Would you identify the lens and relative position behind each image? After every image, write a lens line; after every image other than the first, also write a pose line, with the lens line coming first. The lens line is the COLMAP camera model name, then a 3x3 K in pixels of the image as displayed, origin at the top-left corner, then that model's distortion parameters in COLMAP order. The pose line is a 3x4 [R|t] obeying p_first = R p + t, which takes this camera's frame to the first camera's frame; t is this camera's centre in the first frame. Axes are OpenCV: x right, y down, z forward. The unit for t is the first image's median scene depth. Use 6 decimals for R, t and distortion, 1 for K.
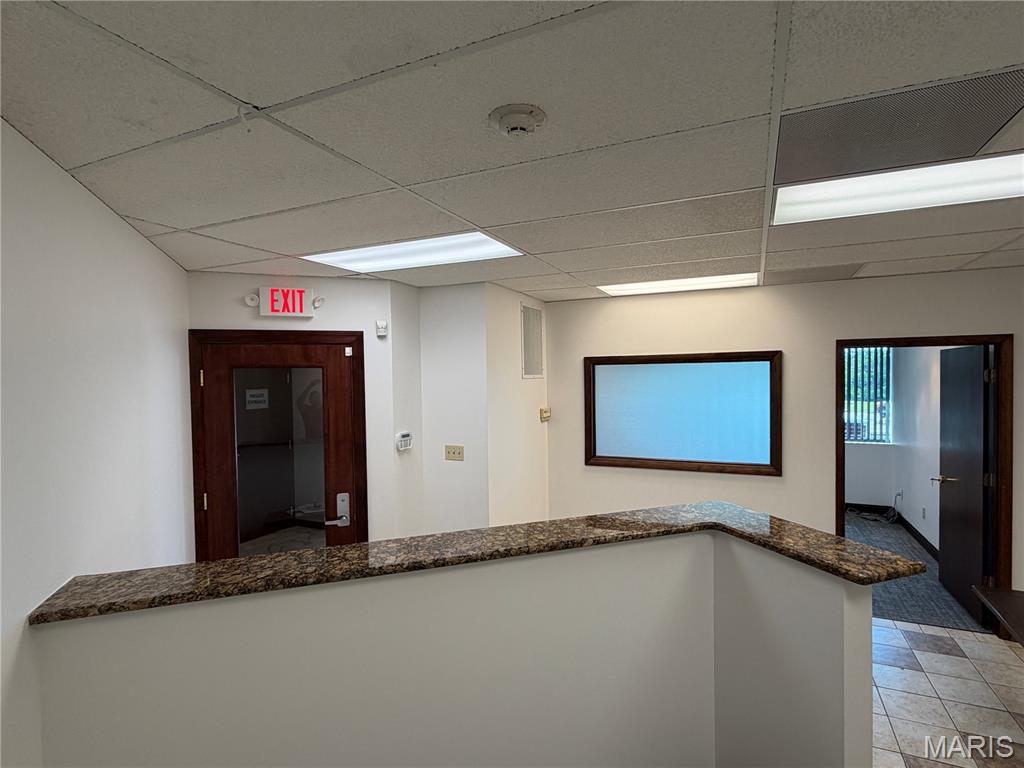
lens RADIAL K [[526.8, 0, 514.5], [0, 526.8, 387.2], [0, 0, 1]] dist [0.001171, -0.000365]
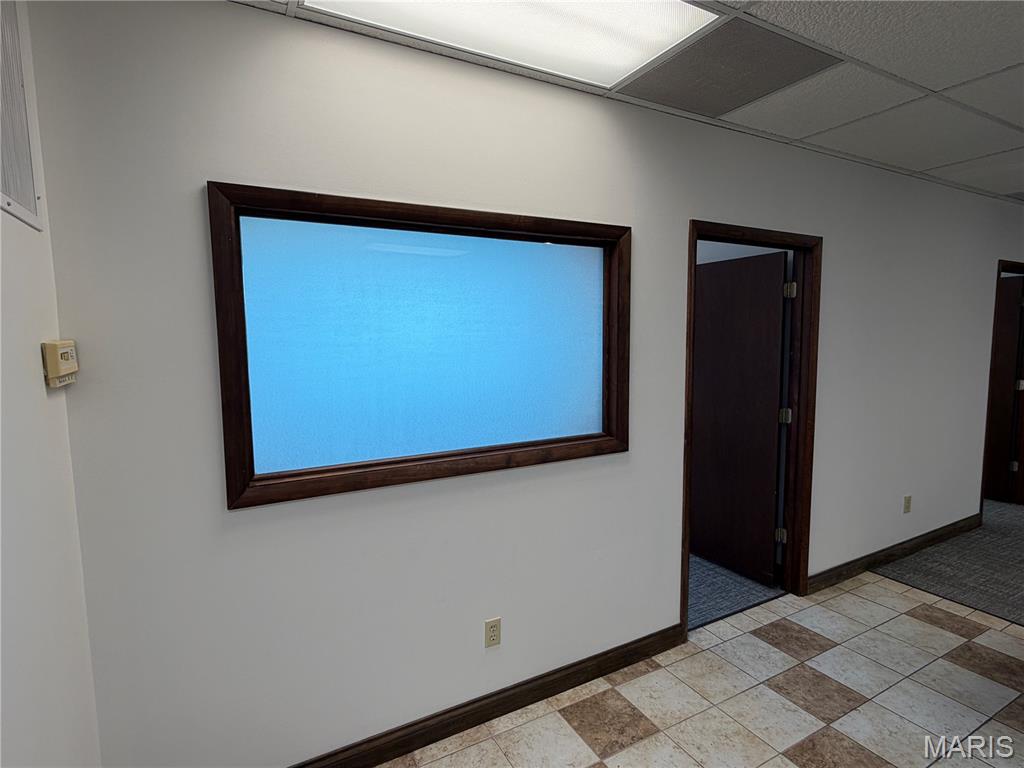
lens RADIAL K [[526.8, 0, 513.4], [0, 526.8, 384.7], [0, 0, 1]] dist [0.001171, -0.000365]
pose [[0.610487, -0.068259, 0.789080, -0.019958], [0.017648, 0.997204, 0.072609, 0.058253], [-0.791830, -0.030401, 0.609985, 0.816008]]
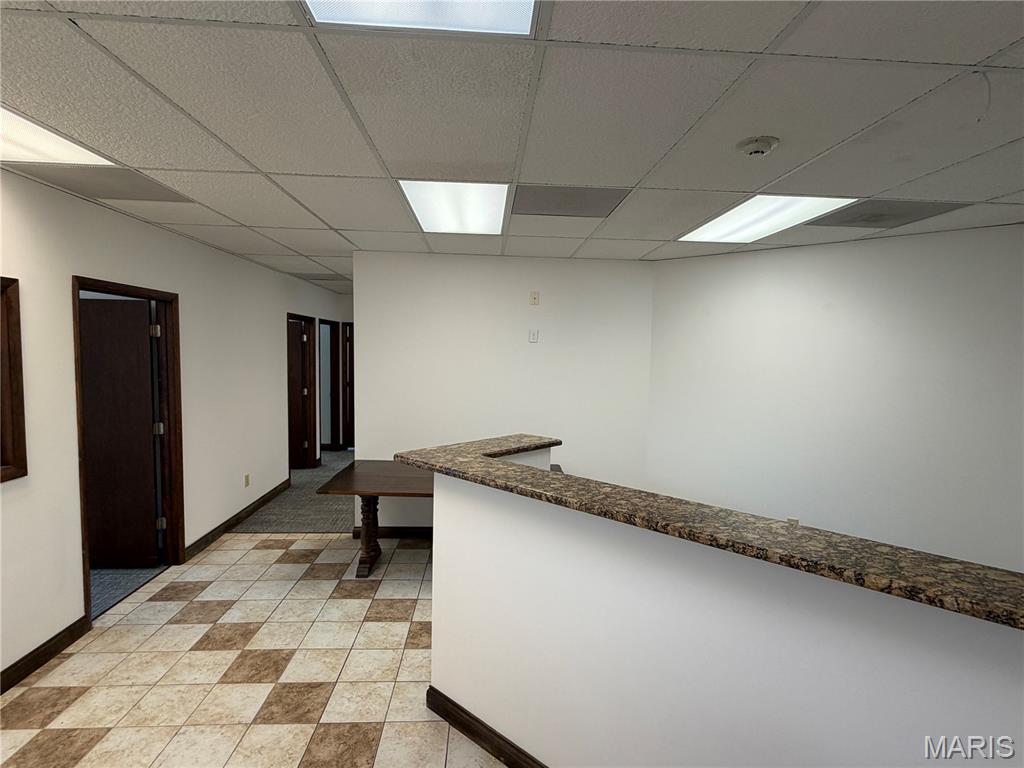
lens RADIAL K [[526.8, 0, 514.6], [0, 526.8, 387.3], [0, 0, 1]] dist [0.001171, -0.000365]
pose [[-0.458955, -0.062461, 0.886261, -0.367245], [0.003137, 0.997406, 0.071919, 0.018160], [-0.888454, 0.035788, -0.457569, 0.826632]]
